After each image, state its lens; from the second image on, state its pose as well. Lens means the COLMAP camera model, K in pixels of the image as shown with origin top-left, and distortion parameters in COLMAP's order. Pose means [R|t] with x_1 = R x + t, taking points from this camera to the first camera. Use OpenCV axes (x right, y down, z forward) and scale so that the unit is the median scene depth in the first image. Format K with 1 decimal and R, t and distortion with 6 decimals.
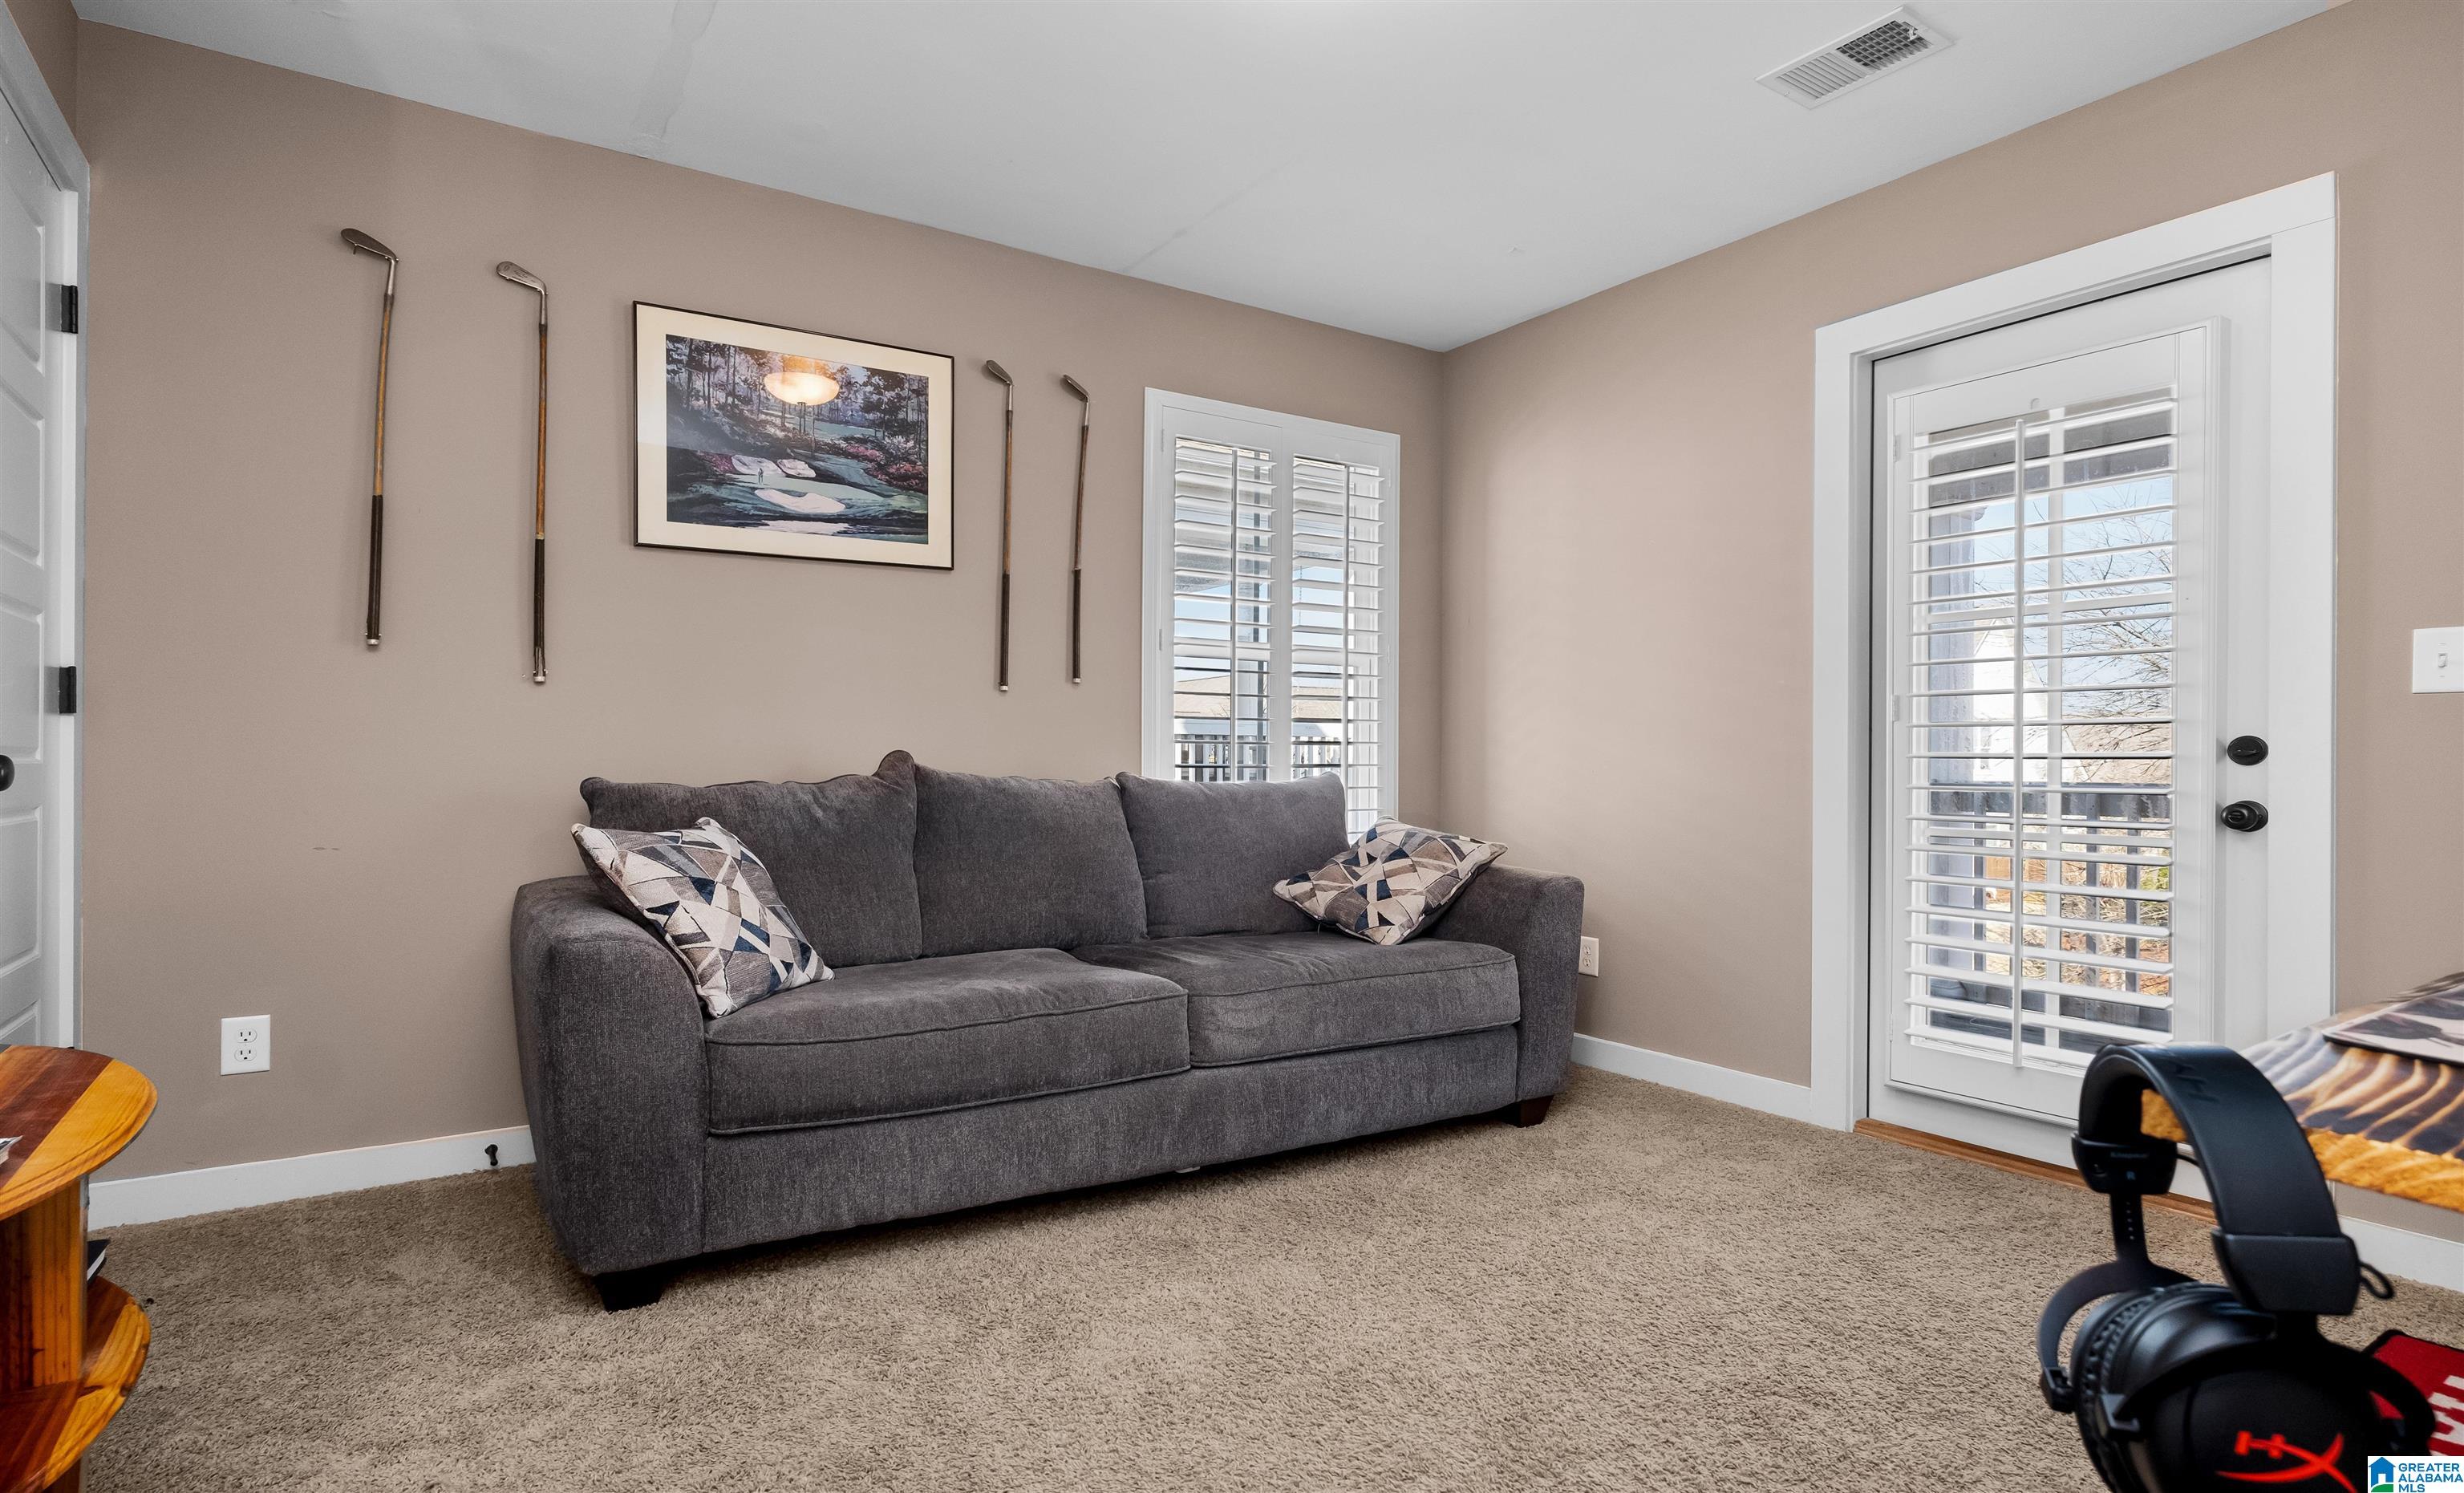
lens RADIAL K [[1267.2, 0, 1229.2], [0, 1267.2, 753.7], [0, 0, 1]] dist [0.005825, 0.000157]
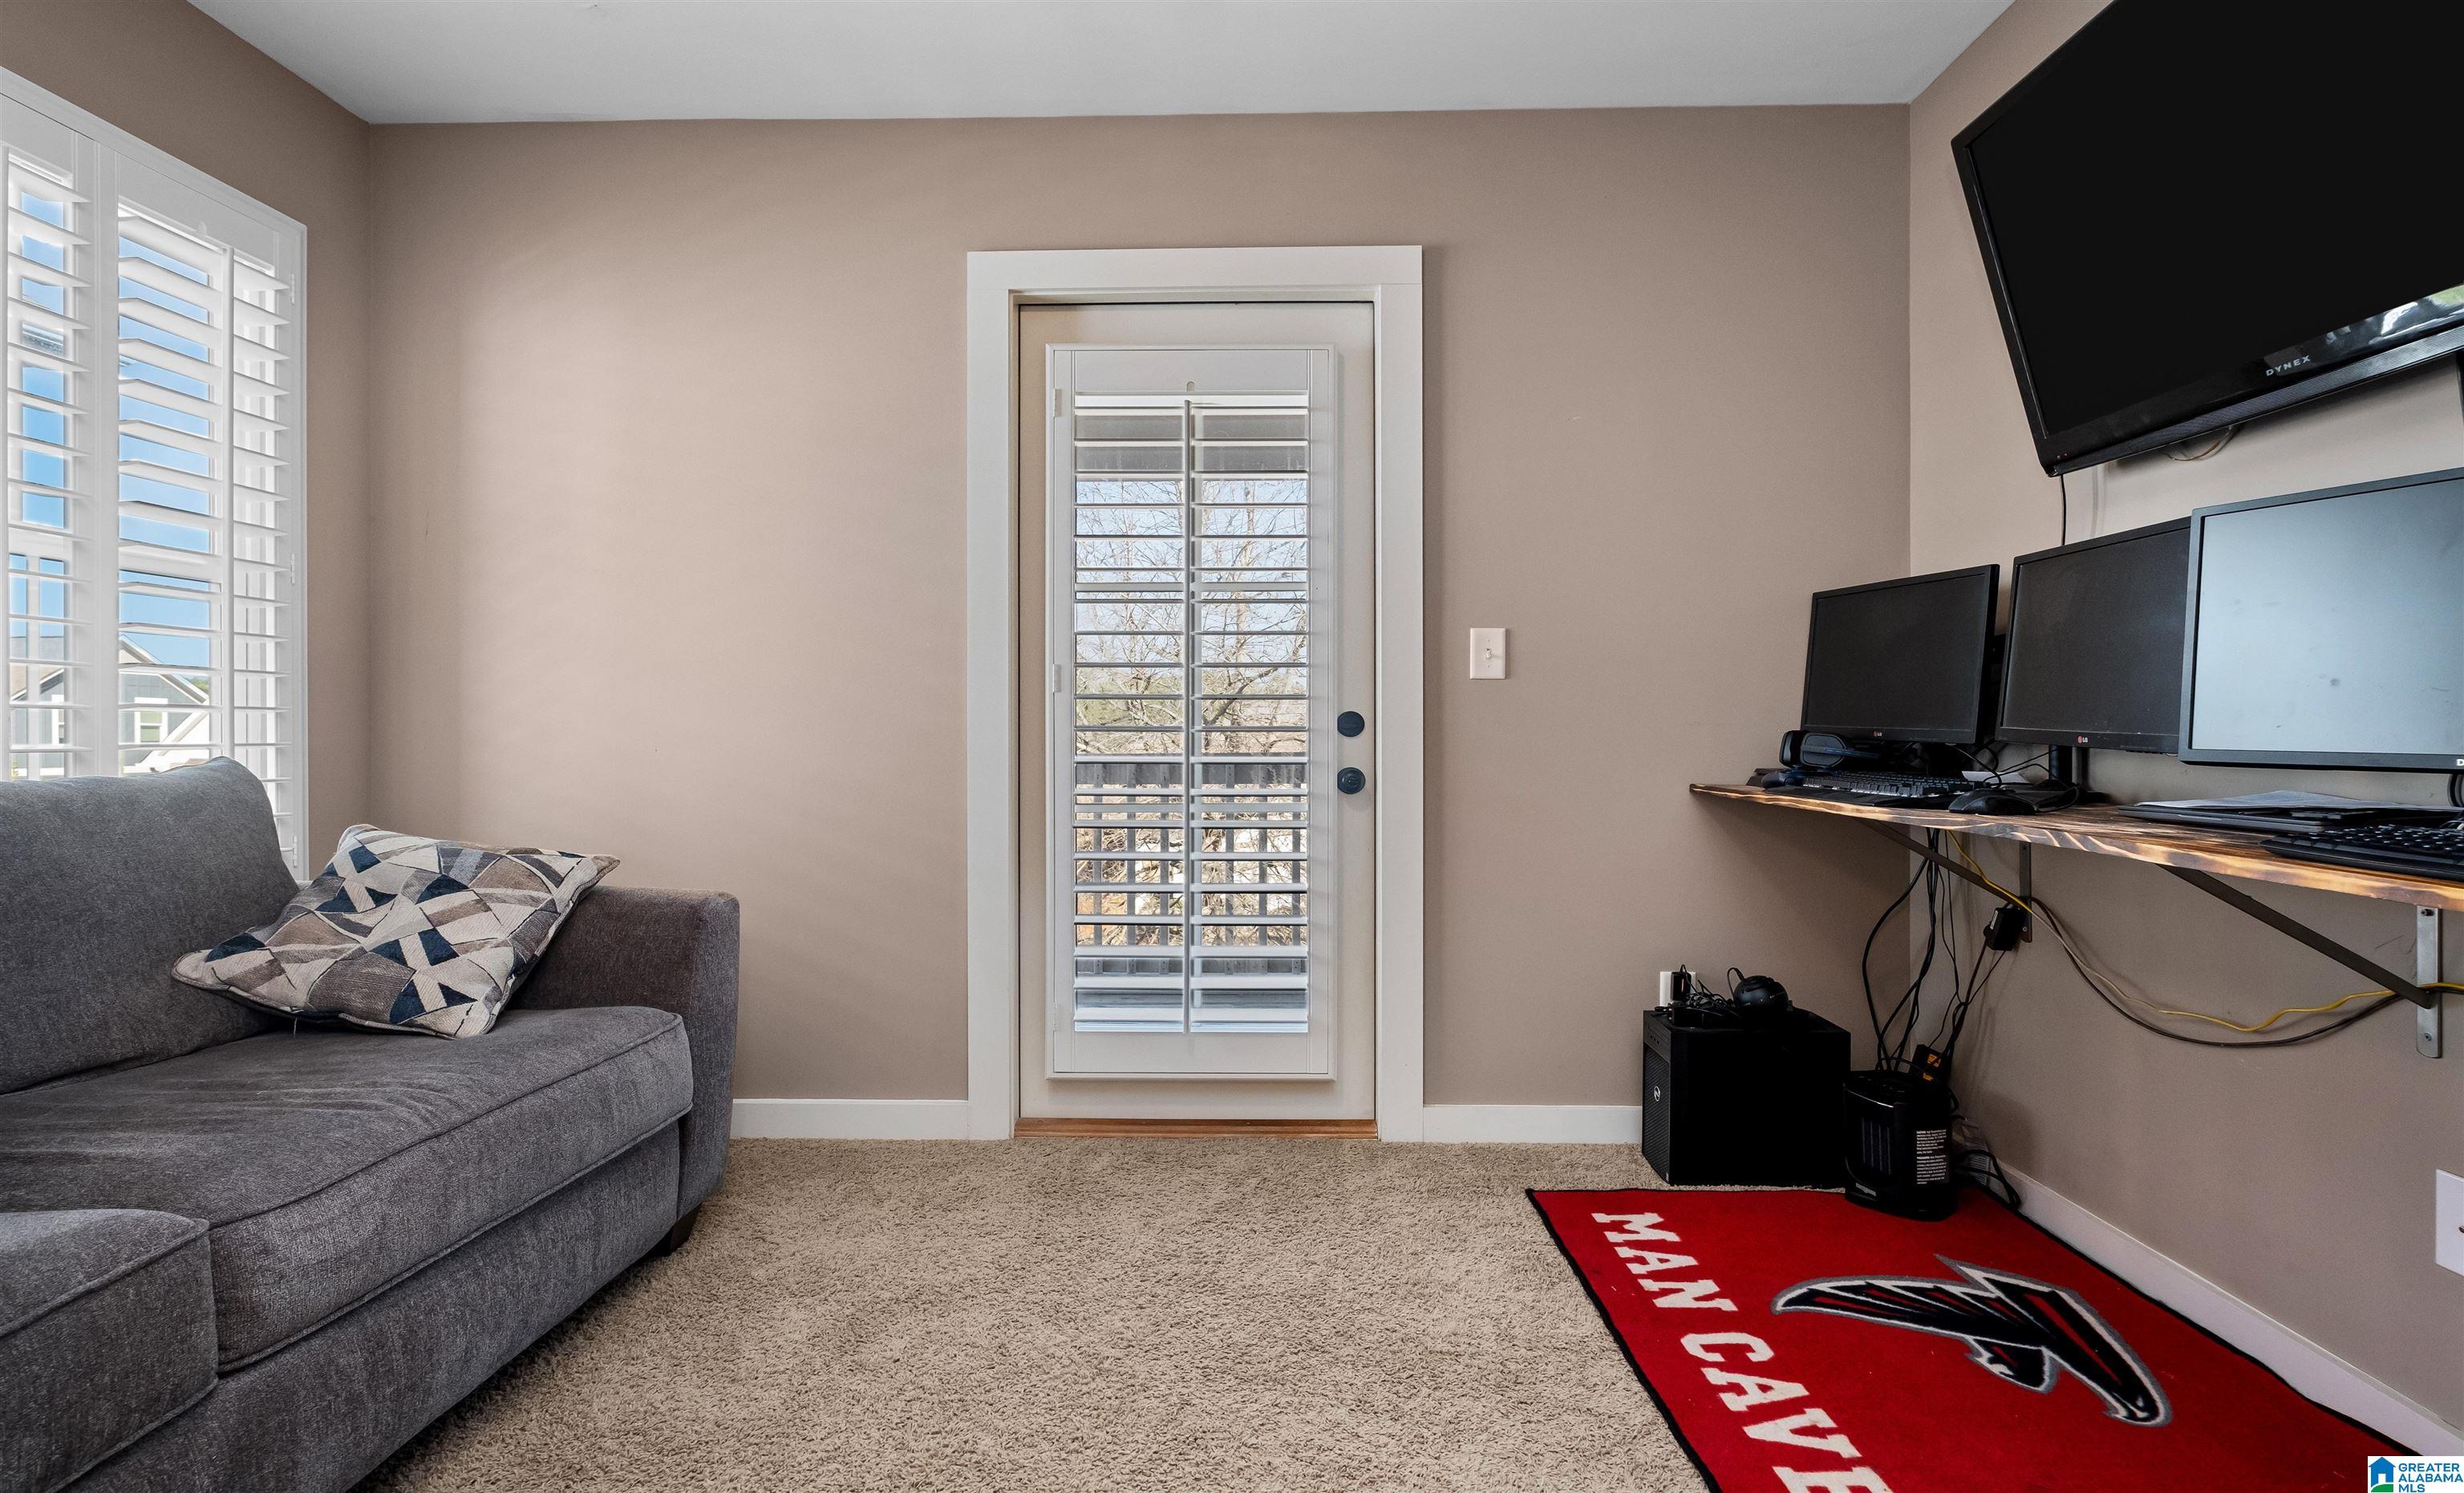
lens RADIAL K [[1267.2, 0, 1233.1], [0, 1267.2, 738.1], [0, 0, 1]] dist [0.005825, 0.000157]
pose [[0.571879, -0.005570, 0.820319, -0.168964], [-0.000010, 0.999977, 0.006796, 0.002255], [-0.820338, -0.003895, 0.571866, 0.340920]]
